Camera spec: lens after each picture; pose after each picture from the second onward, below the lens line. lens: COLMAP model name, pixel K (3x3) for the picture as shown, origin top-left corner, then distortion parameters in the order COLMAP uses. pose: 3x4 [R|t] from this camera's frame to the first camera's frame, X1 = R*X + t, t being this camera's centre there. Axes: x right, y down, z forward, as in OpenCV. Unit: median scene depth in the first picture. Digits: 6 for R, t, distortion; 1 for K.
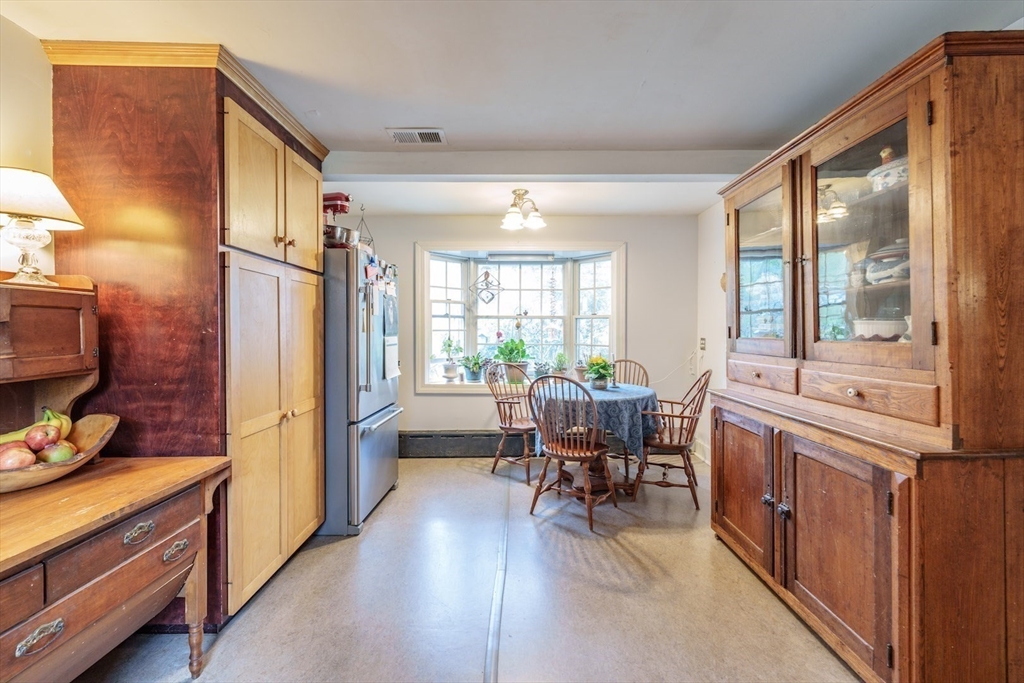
lens RADIAL K [[424.0, 0, 512.0], [0, 424.0, 341.5], [0, 0, 1]] dist [0.000069, -0.000015]
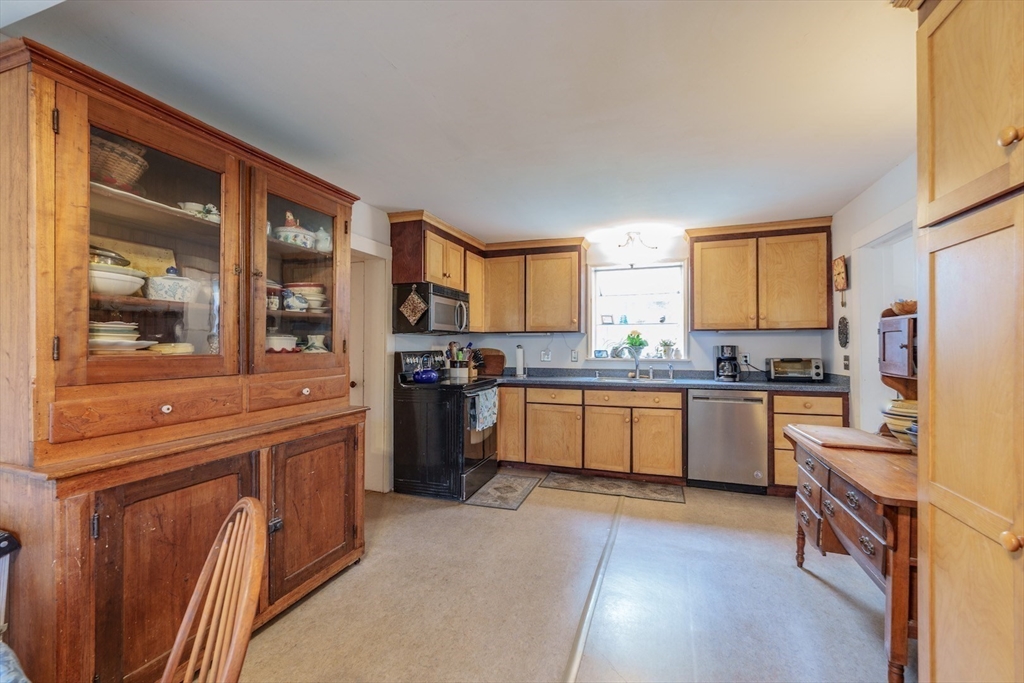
lens RADIAL K [[424.0, 0, 512.0], [0, 424.0, 341.5], [0, 0, 1]] dist [0.000069, -0.000015]
pose [[-0.942348, 0.006631, 0.334570, -0.239922], [0.010543, 0.999896, 0.009877, -0.040049], [-0.334470, 0.012835, -0.942319, 1.894644]]
